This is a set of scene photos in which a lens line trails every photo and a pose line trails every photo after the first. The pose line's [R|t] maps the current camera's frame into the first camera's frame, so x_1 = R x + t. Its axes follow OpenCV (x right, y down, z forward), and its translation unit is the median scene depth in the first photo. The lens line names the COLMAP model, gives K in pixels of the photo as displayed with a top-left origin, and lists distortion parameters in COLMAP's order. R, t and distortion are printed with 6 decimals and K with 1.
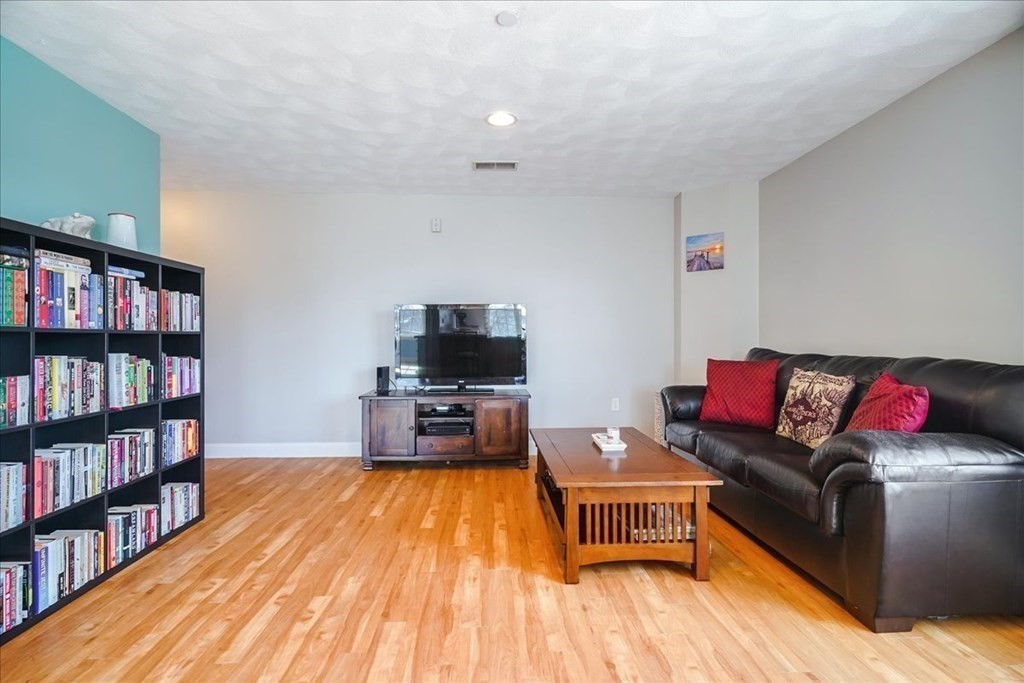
lens RADIAL K [[486.2, 0, 509.3], [0, 486.2, 338.0], [0, 0, 1]] dist [-0.002051, -0.003101]
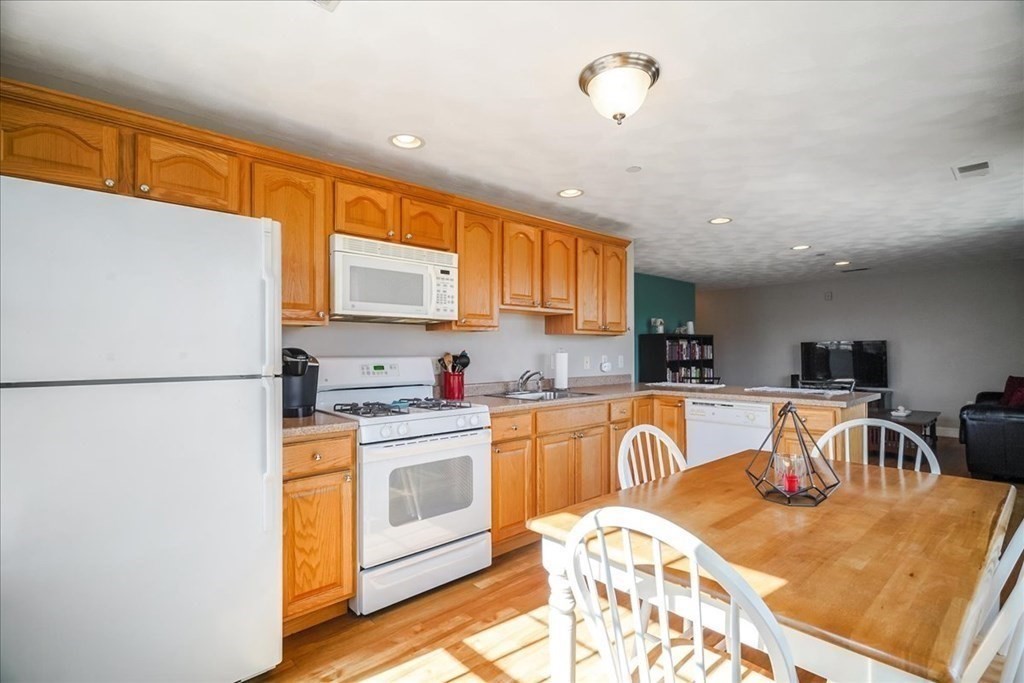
lens RADIAL K [[486.2, 0, 510.3], [0, 486.2, 348.1], [0, 0, 1]] dist [-0.002051, -0.003101]
pose [[0.638979, -0.014430, -0.769089, 1.000270], [0.017102, 0.999843, -0.004551, -0.109757], [0.769034, -0.010246, 0.639126, -2.210054]]
